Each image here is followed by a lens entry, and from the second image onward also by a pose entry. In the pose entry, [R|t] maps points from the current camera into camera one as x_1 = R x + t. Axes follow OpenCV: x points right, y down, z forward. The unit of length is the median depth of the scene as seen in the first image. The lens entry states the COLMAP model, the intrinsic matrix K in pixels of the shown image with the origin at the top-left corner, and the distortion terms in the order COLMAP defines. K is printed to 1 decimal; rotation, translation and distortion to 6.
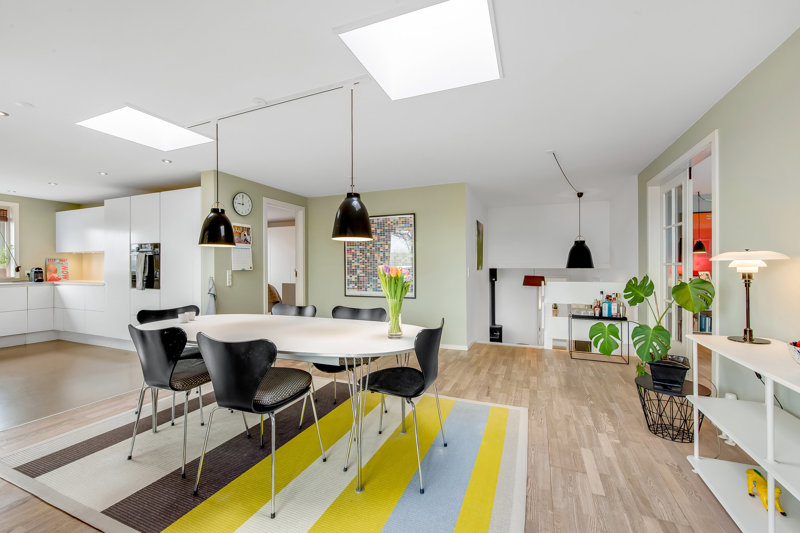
lens RADIAL K [[329.3, 0, 400.0], [0, 329.3, 266.5], [0, 0, 1]] dist [-0.002137, -0.000419]
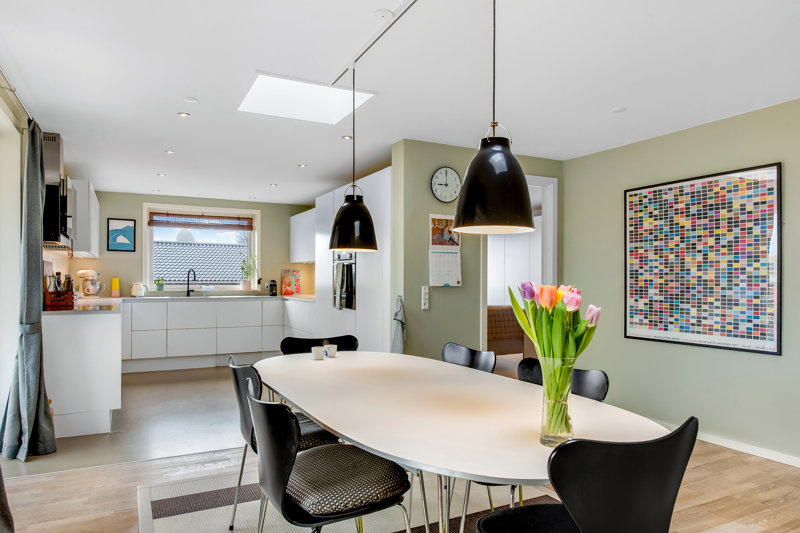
lens RADIAL K [[531.8, 0, 402.2], [0, 531.8, 280.3], [0, 0, 1]] dist [0.001718, -0.000157]
pose [[0.762961, 0.006608, -0.646411, 0.116224], [-0.005346, 0.999978, 0.003913, -0.003328], [0.646423, 0.000471, 0.762979, 0.120644]]
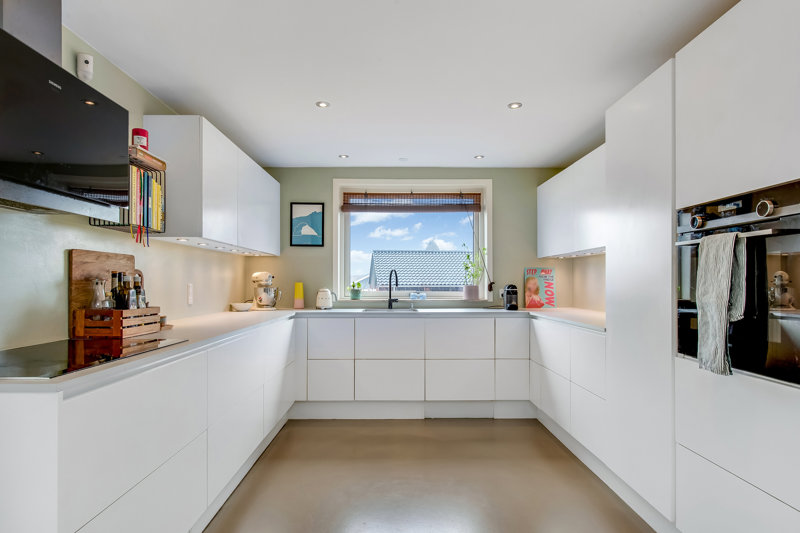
lens RADIAL K [[449.0, 0, 401.8], [0, 449.0, 281.3], [0, 0, 1]] dist [-0.000985, -0.000009]
pose [[0.394312, -0.000995, -0.918976, -0.480109], [0.000051, 0.999999, -0.001060, -0.001472], [0.918977, 0.000371, 0.394312, 0.538711]]
